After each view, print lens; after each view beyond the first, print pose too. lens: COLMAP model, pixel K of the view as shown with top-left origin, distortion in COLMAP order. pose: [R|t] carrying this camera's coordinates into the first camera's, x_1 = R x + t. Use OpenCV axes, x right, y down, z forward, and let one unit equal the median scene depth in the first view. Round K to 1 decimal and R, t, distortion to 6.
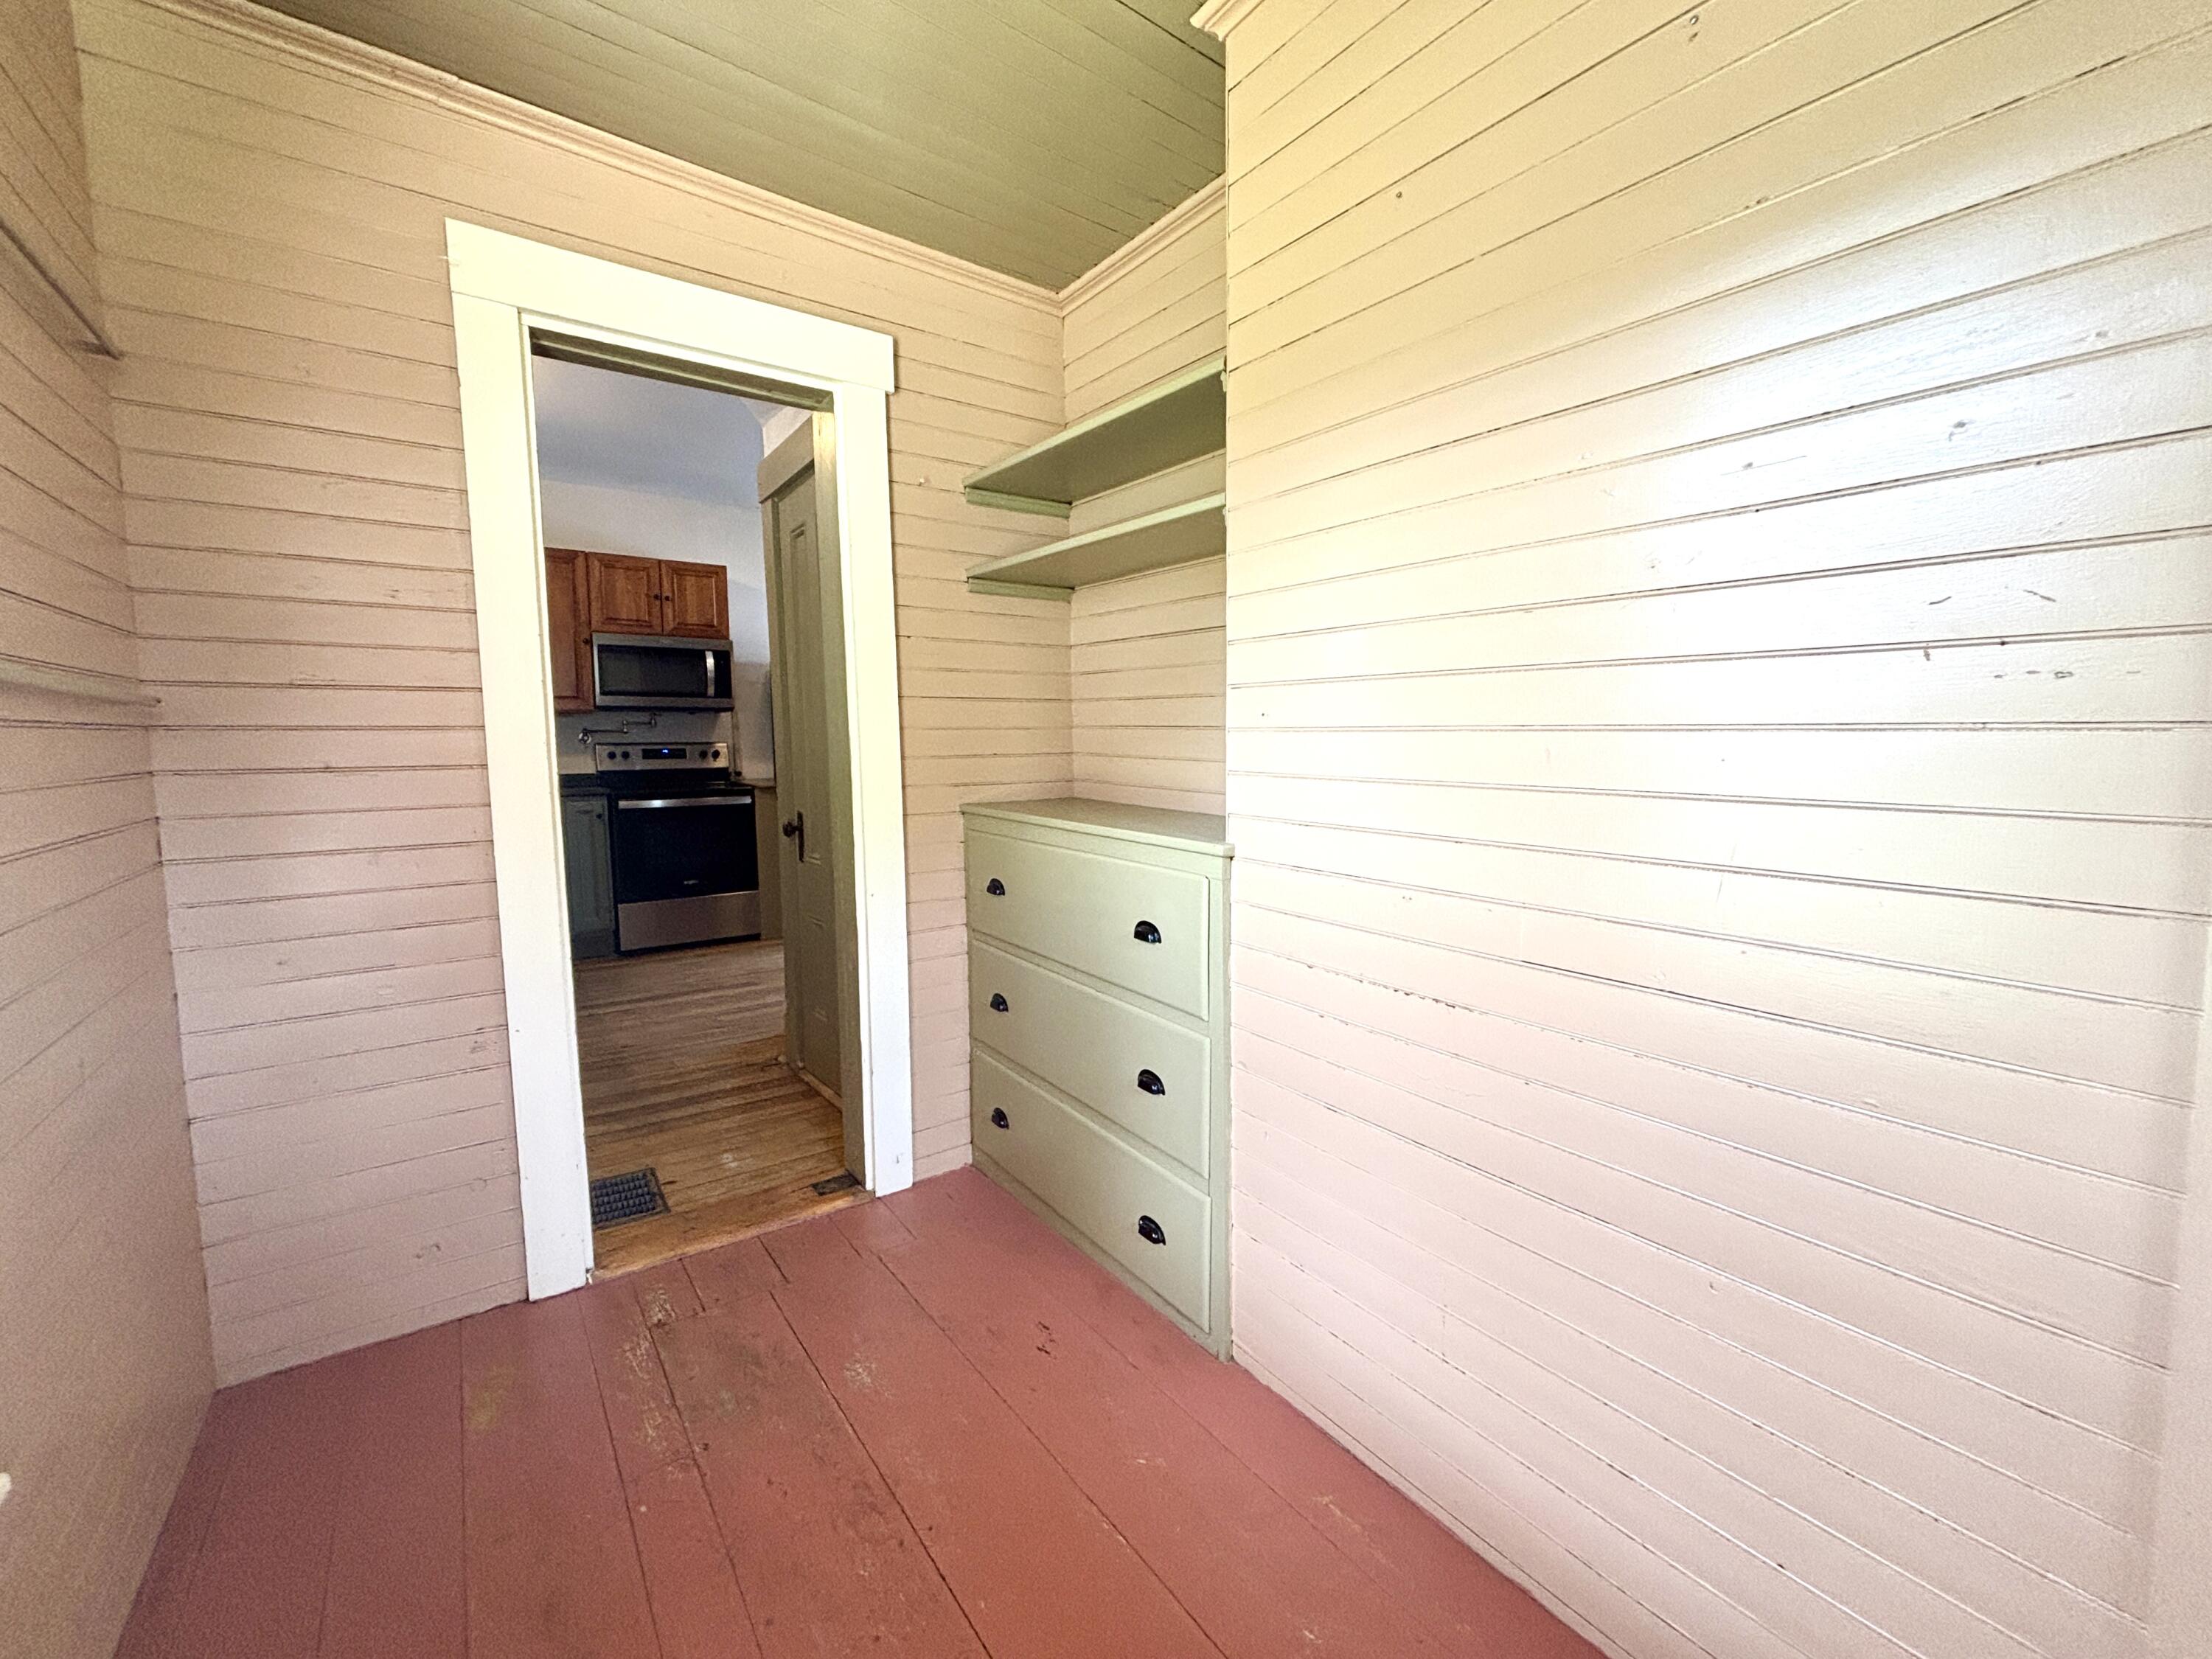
lens RADIAL K [[883.5, 0, 1106.0], [0, 883.5, 829.5], [0, 0, 1]] dist [-0.001626, -0.000211]
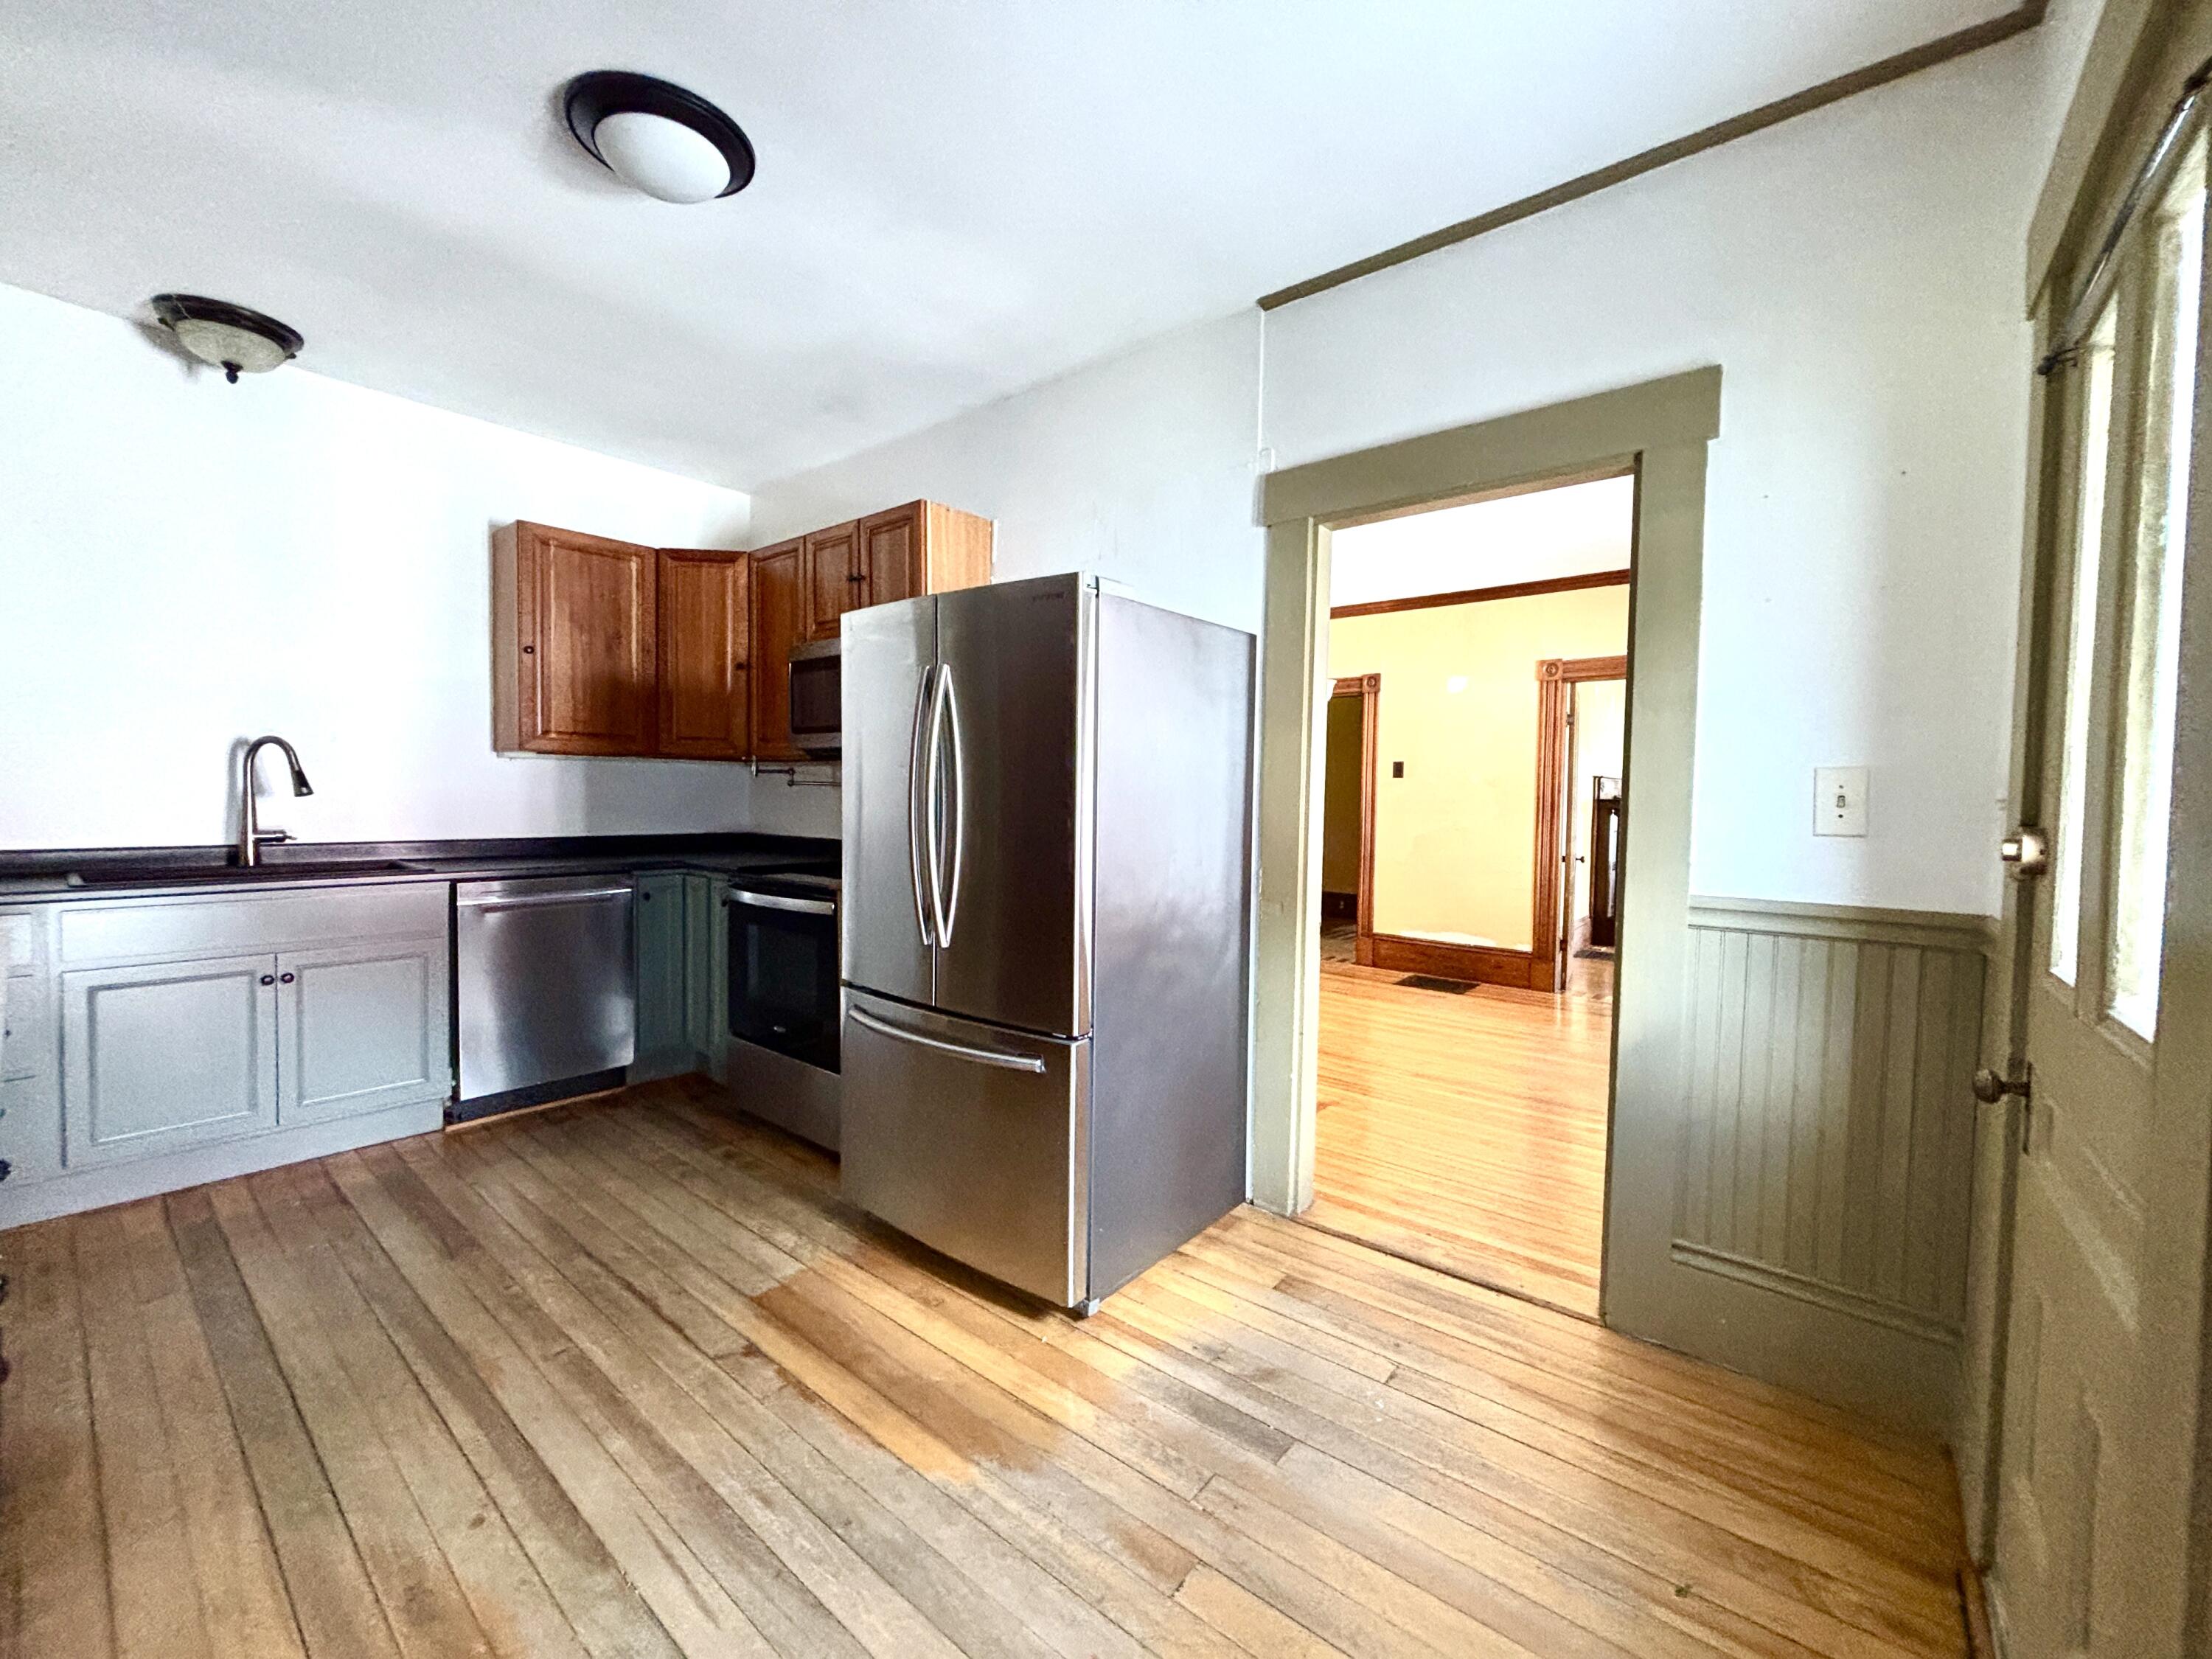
lens RADIAL K [[883.5, 0, 1106.0], [0, 883.5, 829.5], [0, 0, 1]] dist [-0.001626, -0.000211]
pose [[0.253251, 0.039591, -0.966590, 0.167016], [-0.120548, 0.992666, 0.009075, -0.106669], [0.959860, 0.114222, 0.256167, 1.011379]]
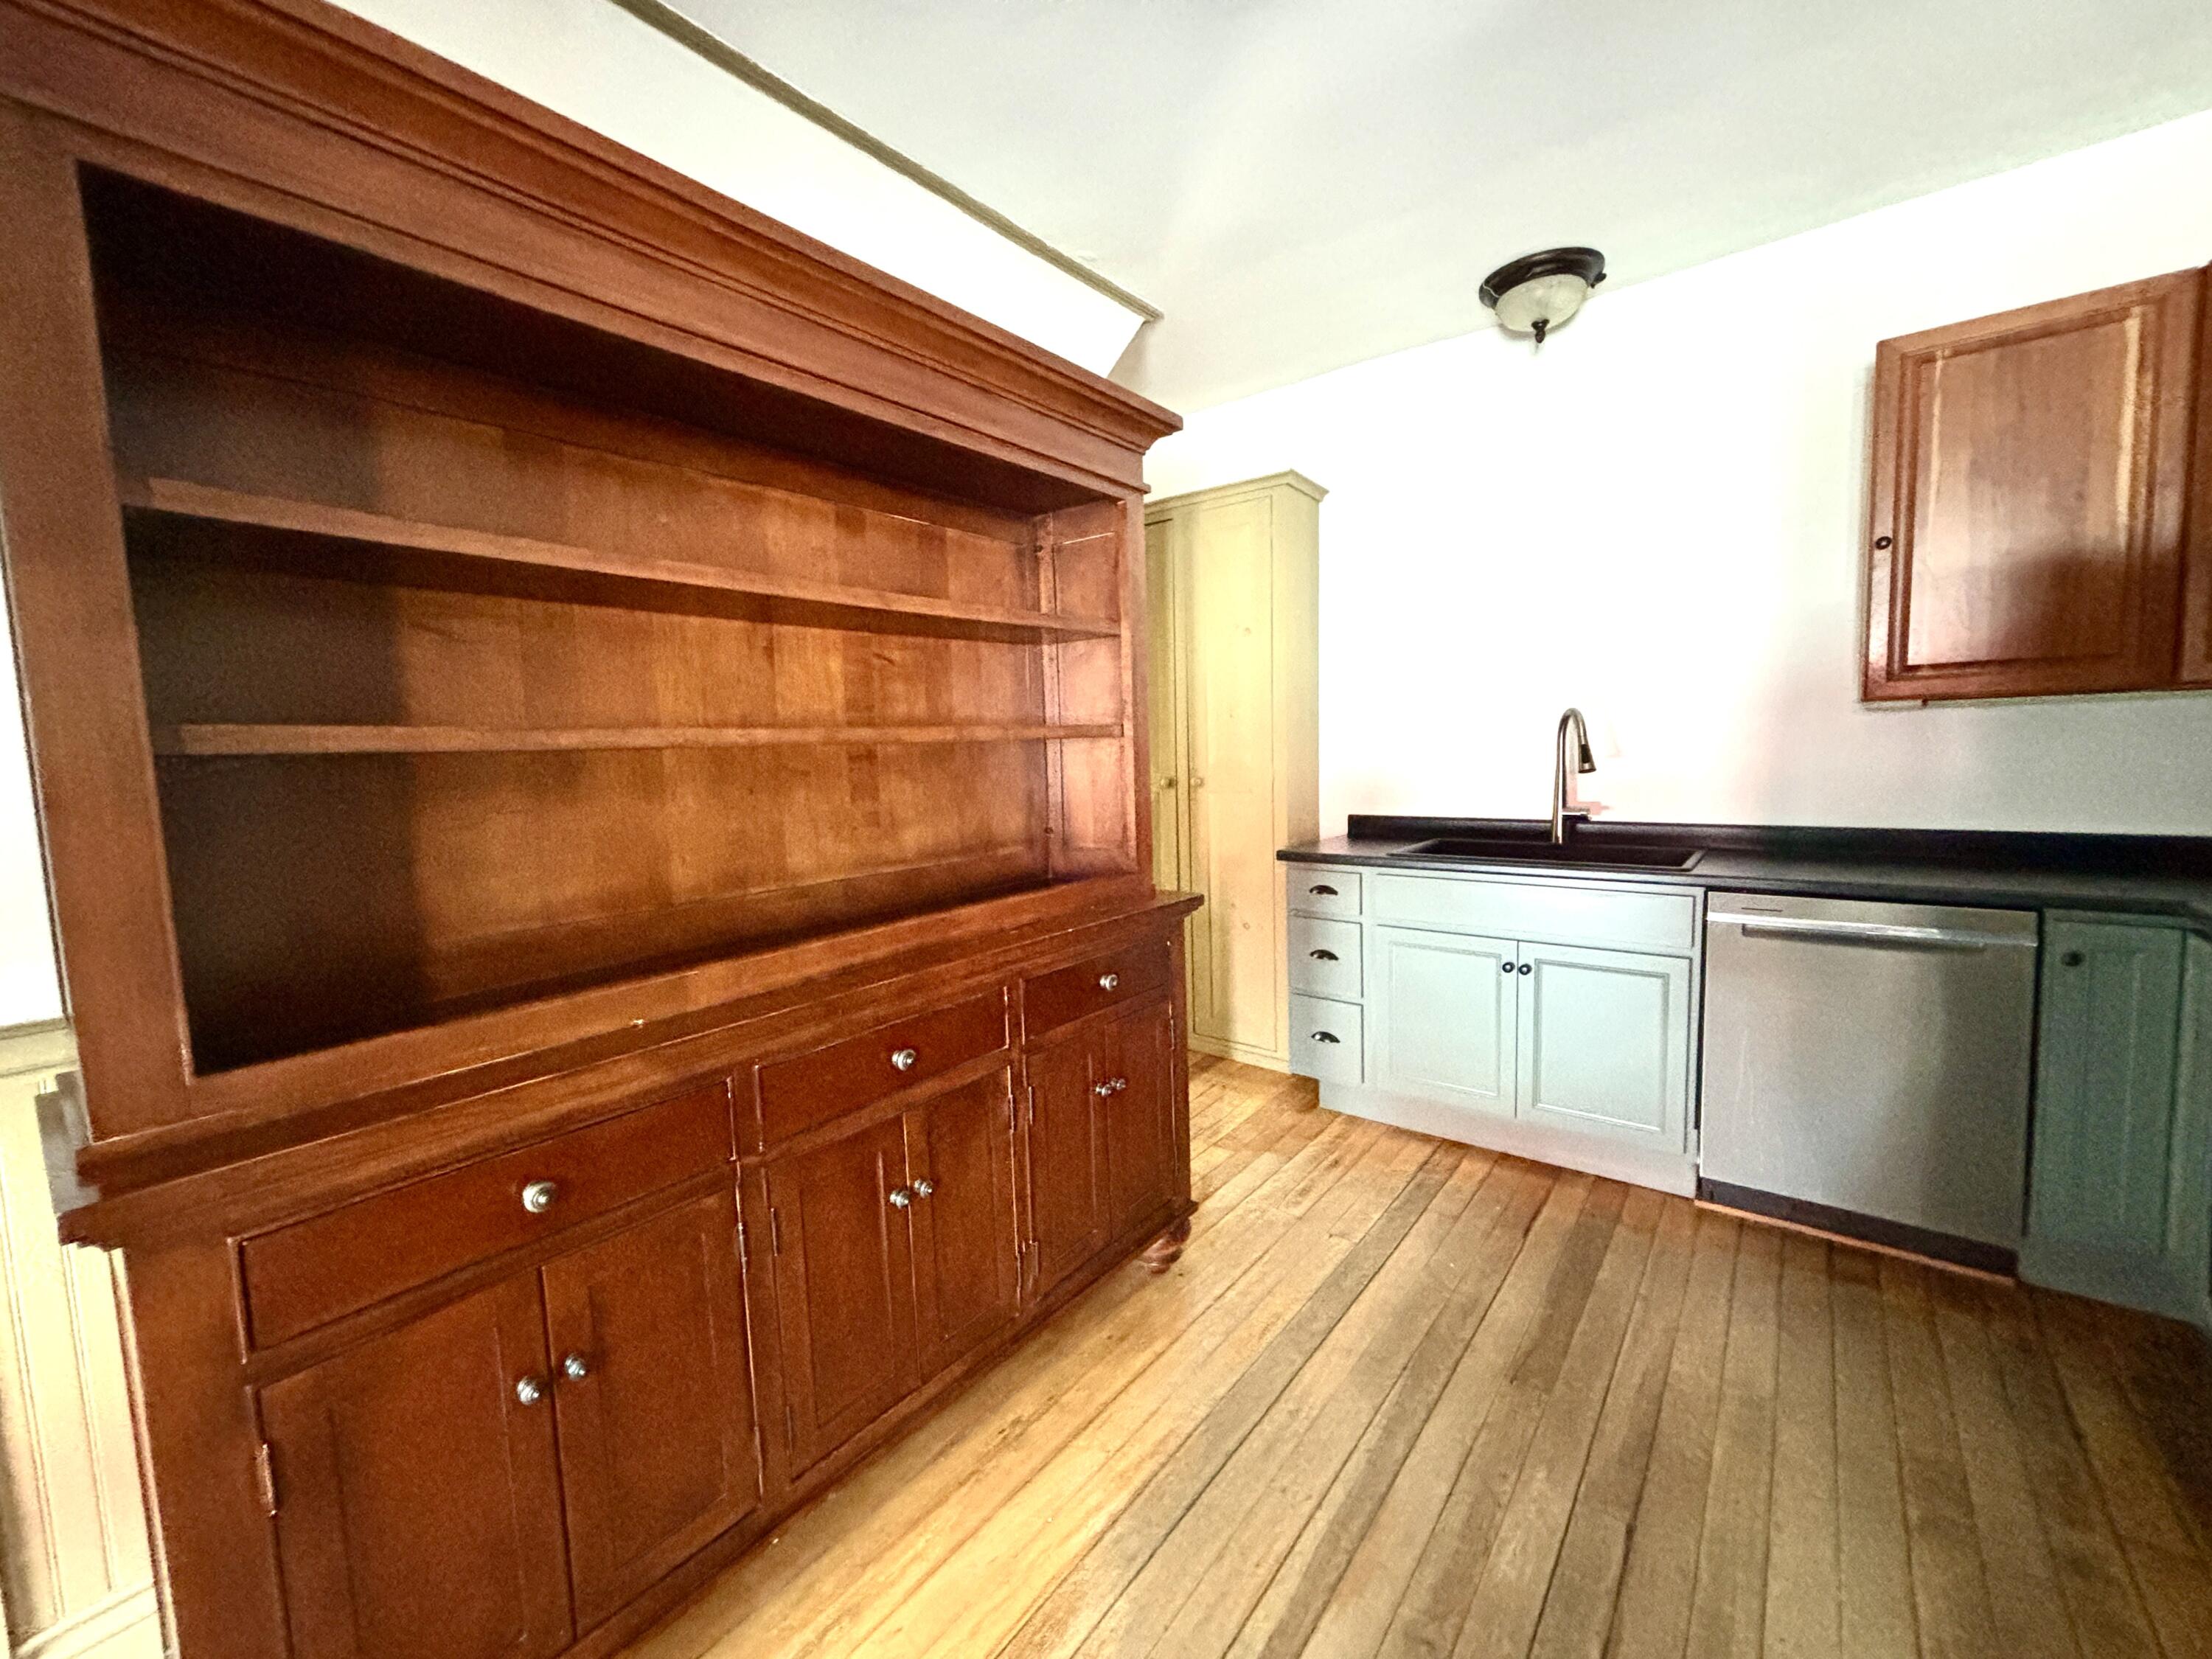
lens RADIAL K [[885.5, 0, 1099.5], [0, 885.5, 822.3], [0, 0, 1]] dist [0.001447, 0.000279]
pose [[-0.964219, 0.048208, -0.260688, -0.097595], [-0.001987, 0.981985, 0.188947, -0.129679], [0.265101, 0.182705, -0.946753, 1.079321]]
